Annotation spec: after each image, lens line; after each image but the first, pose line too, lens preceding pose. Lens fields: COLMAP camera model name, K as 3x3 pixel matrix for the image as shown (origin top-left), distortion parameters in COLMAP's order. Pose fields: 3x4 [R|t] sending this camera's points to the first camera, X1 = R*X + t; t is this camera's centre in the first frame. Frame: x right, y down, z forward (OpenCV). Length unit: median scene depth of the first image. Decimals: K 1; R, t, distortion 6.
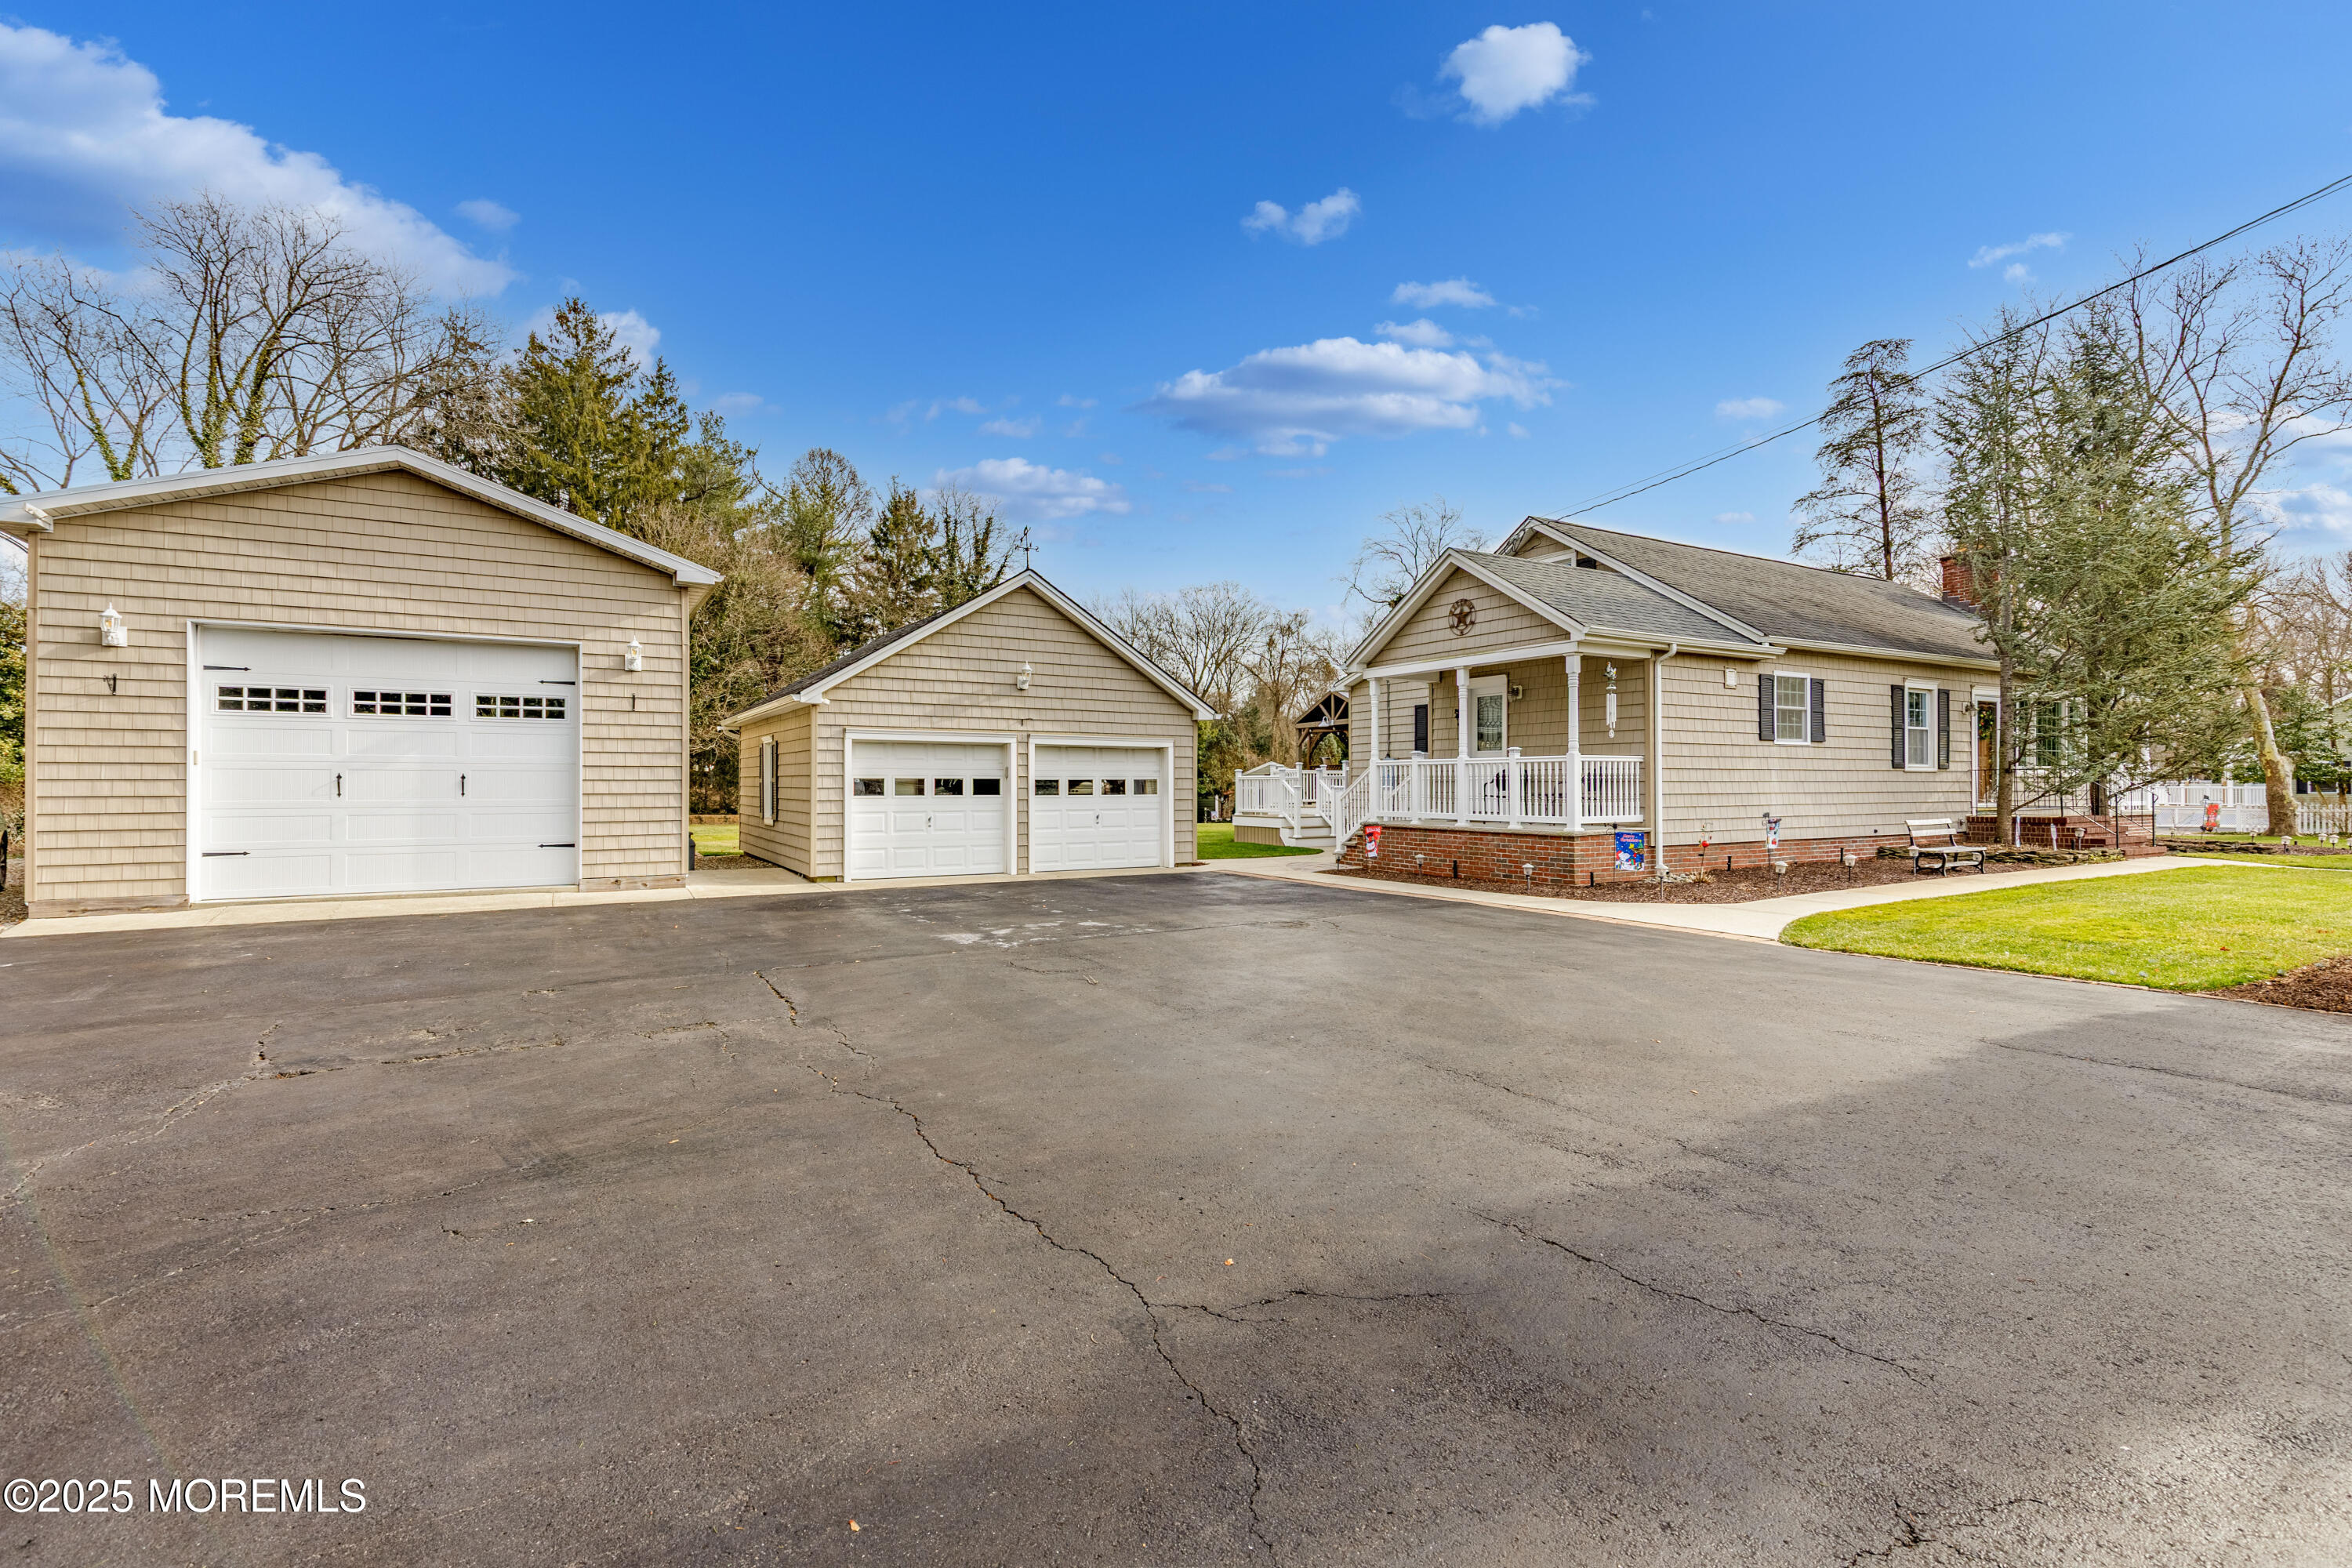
lens RADIAL K [[1098.6, 0, 1140.5], [0, 1098.6, 786.0], [0, 0, 1]] dist [0.001190, -0.001146]
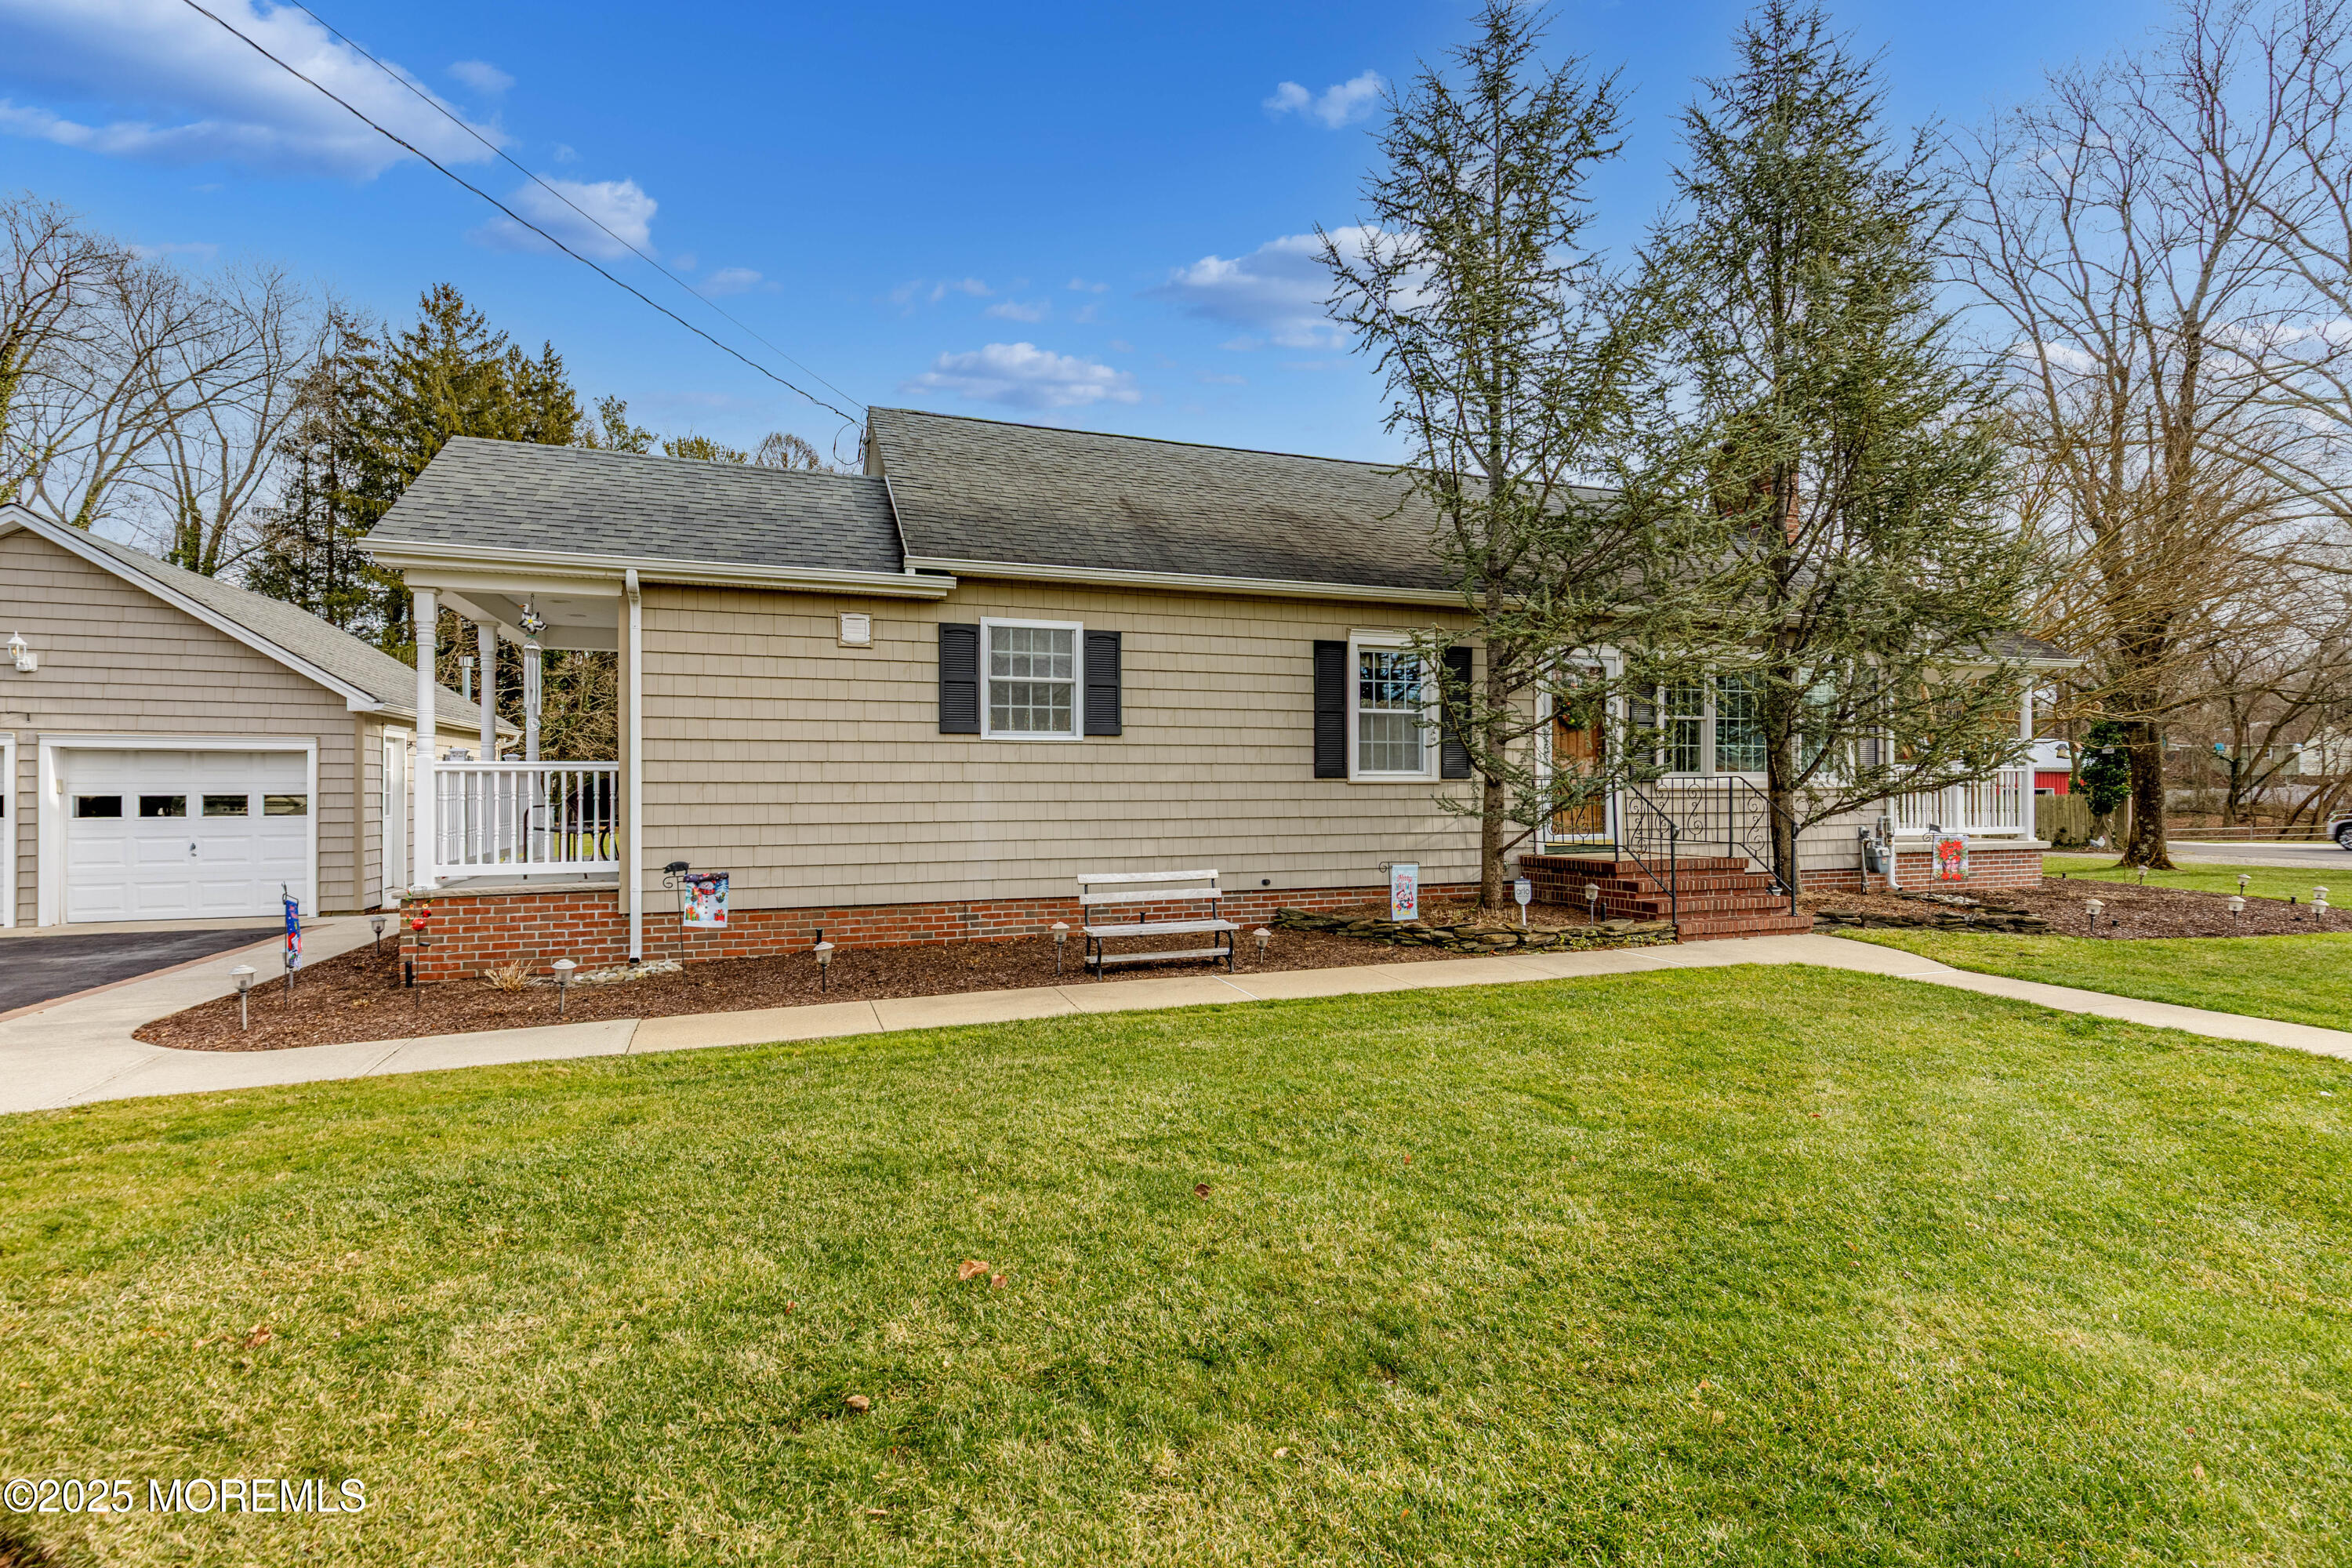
lens RADIAL K [[1124.9, 0, 1184.8], [0, 1124.9, 773.9], [0, 0, 1]] dist [-0.002994, -0.000840]
pose [[0.984959, -0.002250, -0.172776, 0.768357], [0.000204, 0.999930, -0.011860, -0.011660], [0.172791, 0.011646, 0.984890, 0.401249]]
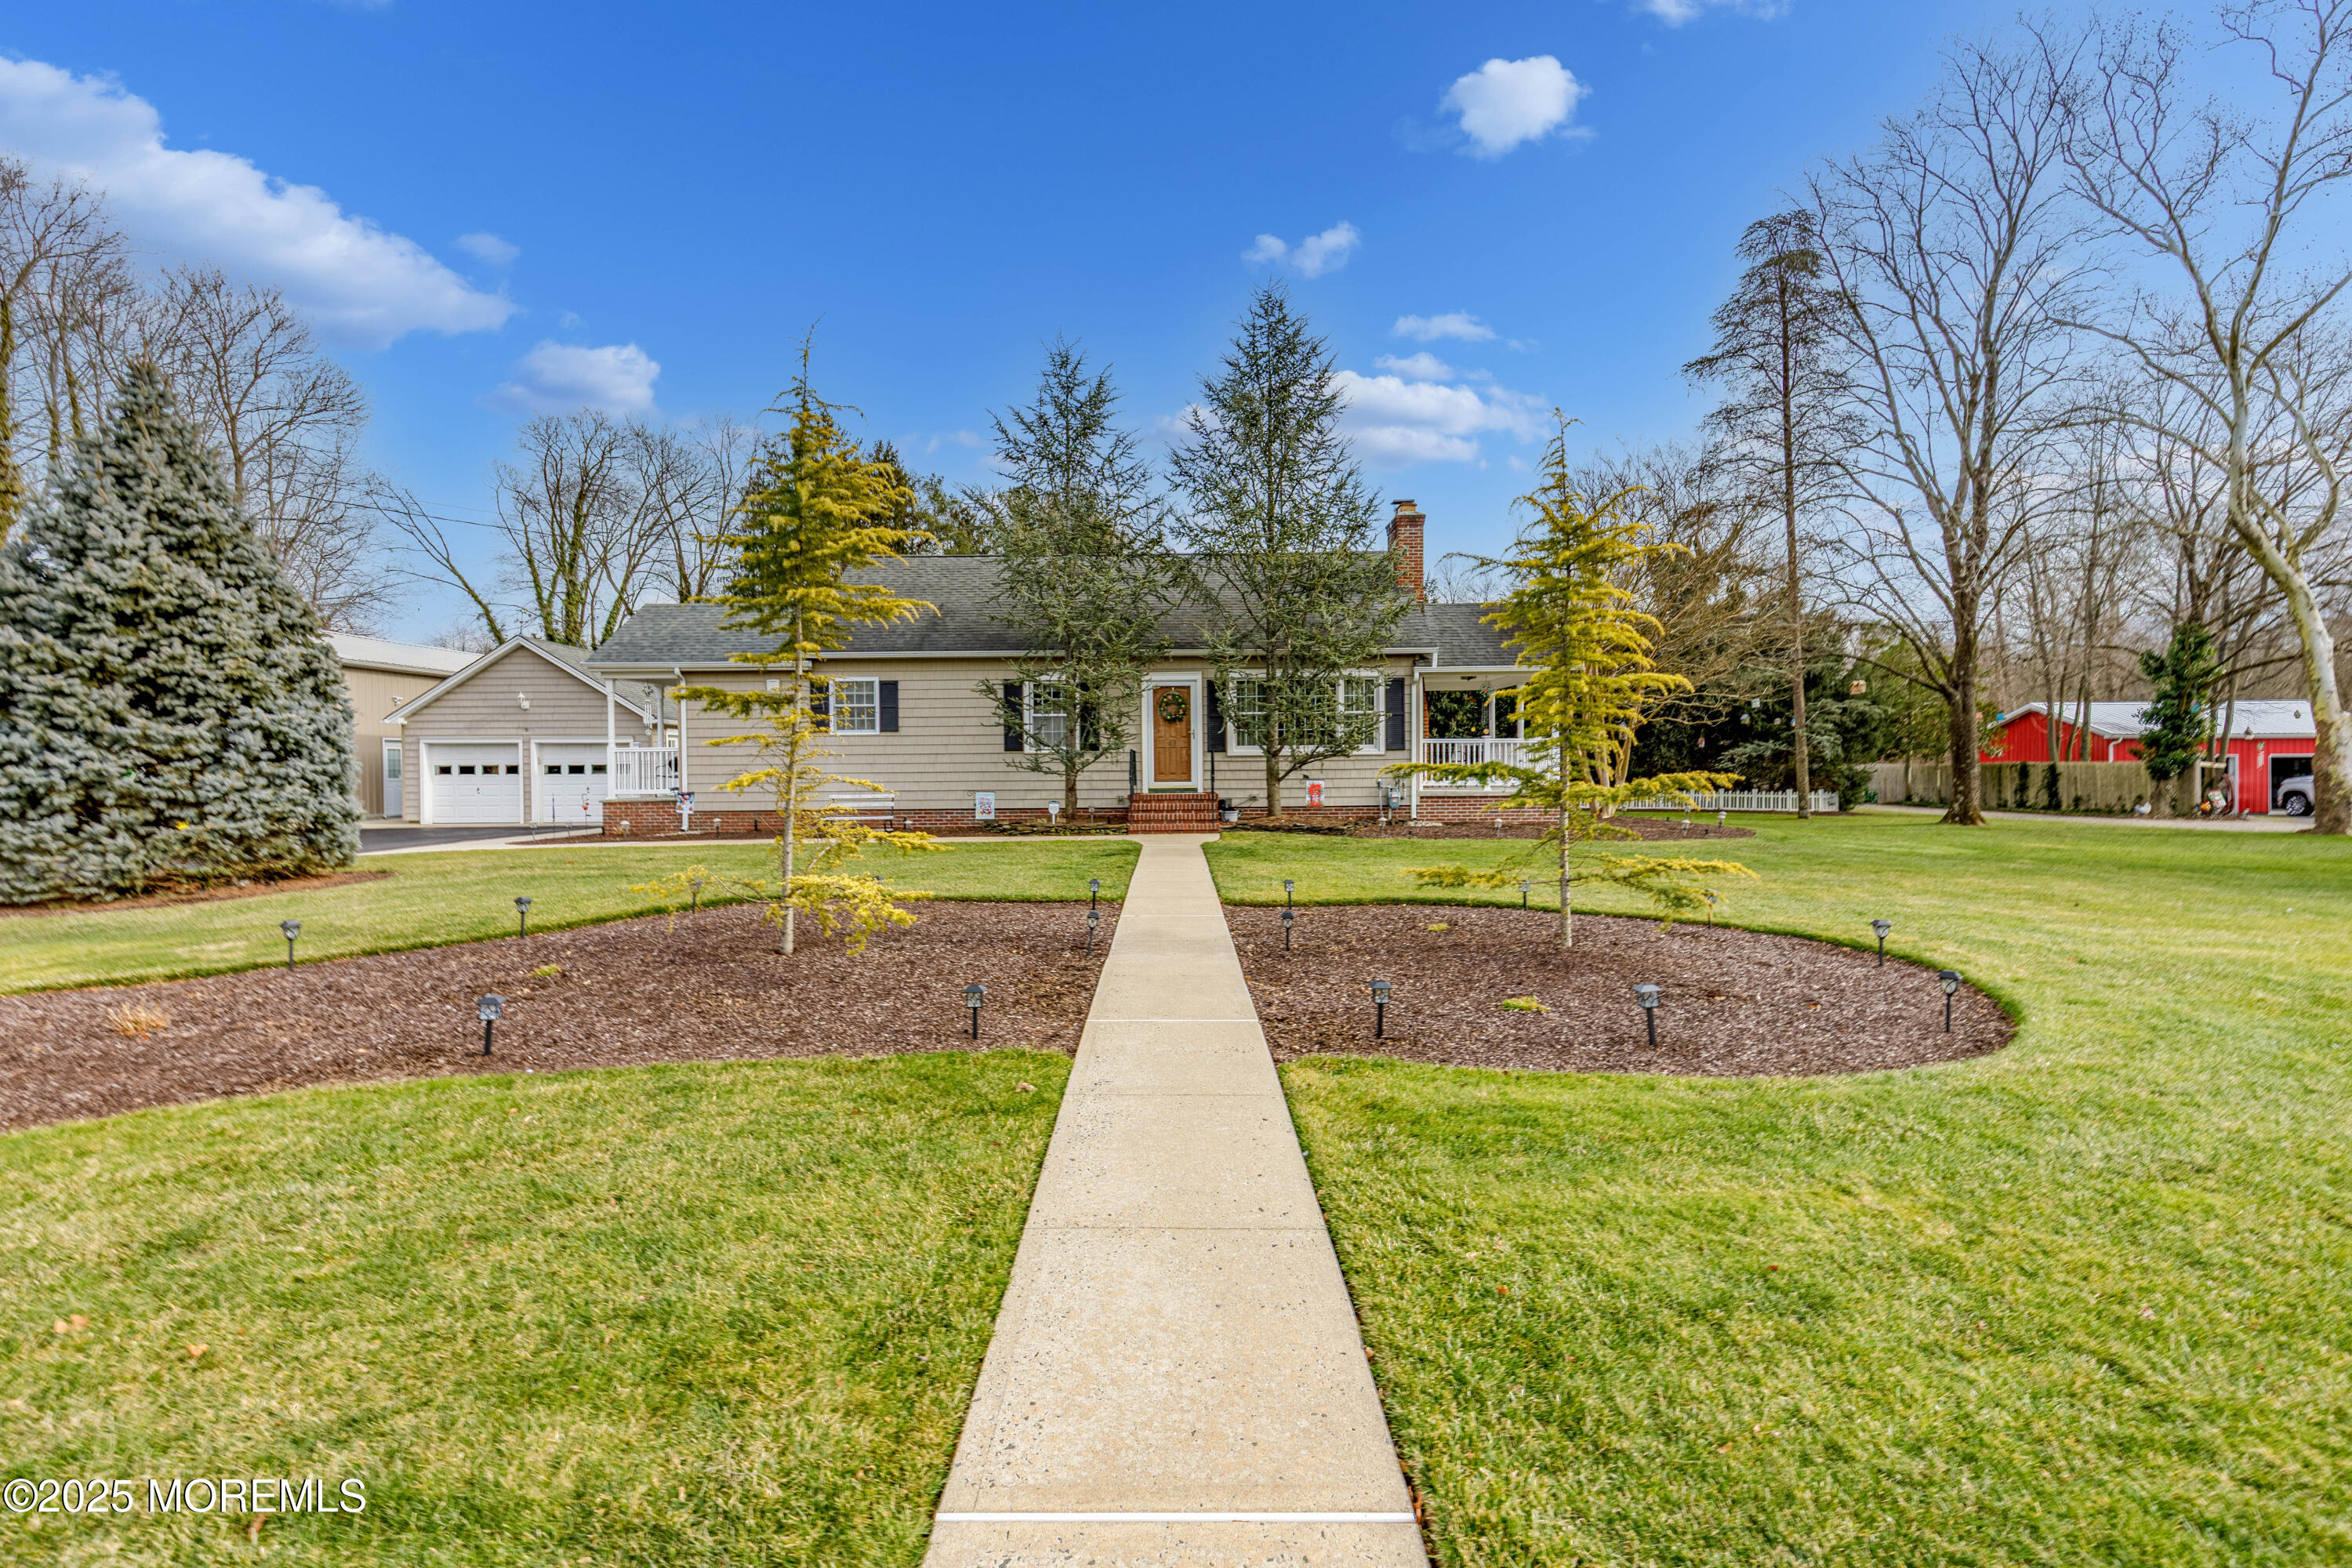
lens RADIAL K [[1124.9, 0, 1184.8], [0, 1124.9, 773.9], [0, 0, 1]] dist [-0.002994, -0.000840]
pose [[0.855725, -0.000813, -0.517430, 1.561216], [0.005807, 0.999951, 0.008032, -0.000746], [0.517398, -0.009878, 0.855688, 0.088243]]
